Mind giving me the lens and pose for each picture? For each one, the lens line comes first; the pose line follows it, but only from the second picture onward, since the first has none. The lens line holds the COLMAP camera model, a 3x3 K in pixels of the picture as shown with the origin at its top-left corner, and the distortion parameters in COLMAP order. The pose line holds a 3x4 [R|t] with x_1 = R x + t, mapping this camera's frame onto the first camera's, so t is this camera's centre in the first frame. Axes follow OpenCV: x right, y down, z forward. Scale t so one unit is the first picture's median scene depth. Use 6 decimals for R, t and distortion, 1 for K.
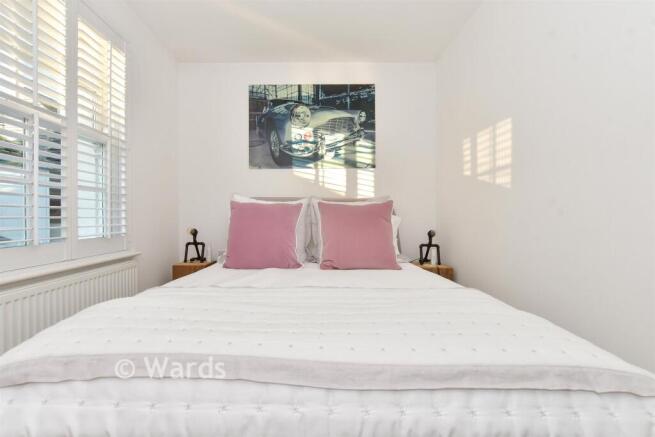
lens RADIAL K [[285.3, 0, 325.8], [0, 285.3, 214.9], [0, 0, 1]] dist [-0.003202, 0.000763]
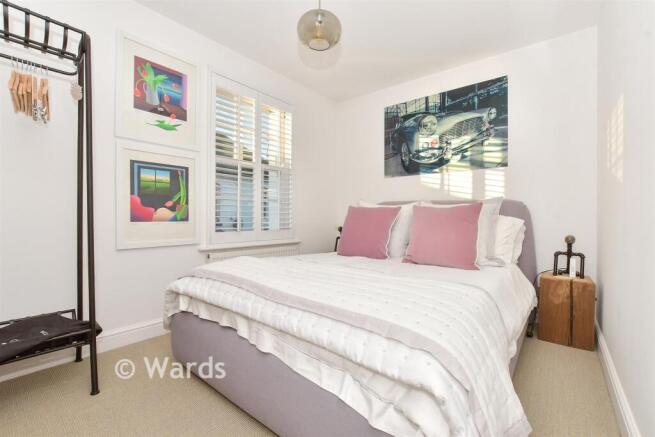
lens RADIAL K [[285.3, 0, 342.8], [0, 285.3, 220.2], [0, 0, 1]] dist [-0.003202, 0.000763]
pose [[0.796284, 0.012664, -0.604790, 0.314757], [-0.004488, 0.999877, 0.015028, -0.001709], [0.604906, -0.009252, 0.796243, -0.060885]]
